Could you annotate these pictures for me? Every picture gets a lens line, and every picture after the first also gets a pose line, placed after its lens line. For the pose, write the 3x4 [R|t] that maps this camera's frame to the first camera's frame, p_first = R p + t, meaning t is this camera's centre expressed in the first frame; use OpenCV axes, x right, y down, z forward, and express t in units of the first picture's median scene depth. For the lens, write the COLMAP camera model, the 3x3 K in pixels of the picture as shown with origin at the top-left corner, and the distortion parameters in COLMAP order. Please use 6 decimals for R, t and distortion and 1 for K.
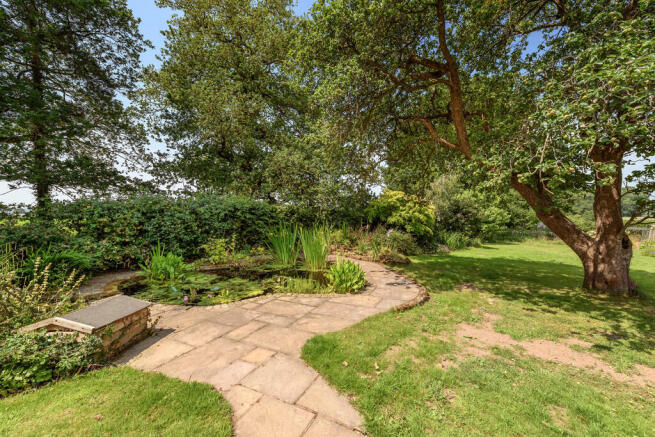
lens RADIAL K [[256.5, 0, 329.8], [0, 256.5, 222.2], [0, 0, 1]] dist [0.000808, -0.000068]
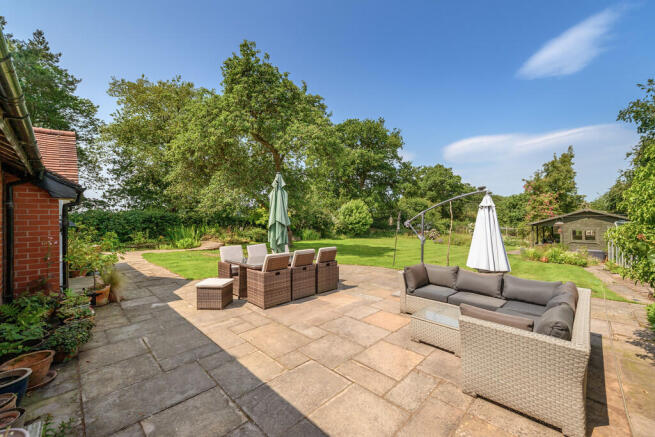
lens RADIAL K [[256.5, 0, 325.7], [0, 256.5, 215.9], [0, 0, 1]] dist [0.000808, -0.000068]
pose [[0.994154, -0.009449, 0.107559, 0.561547], [0.014137, 0.998979, -0.042907, 0.031488], [-0.107044, 0.044176, 0.993272, -0.809410]]
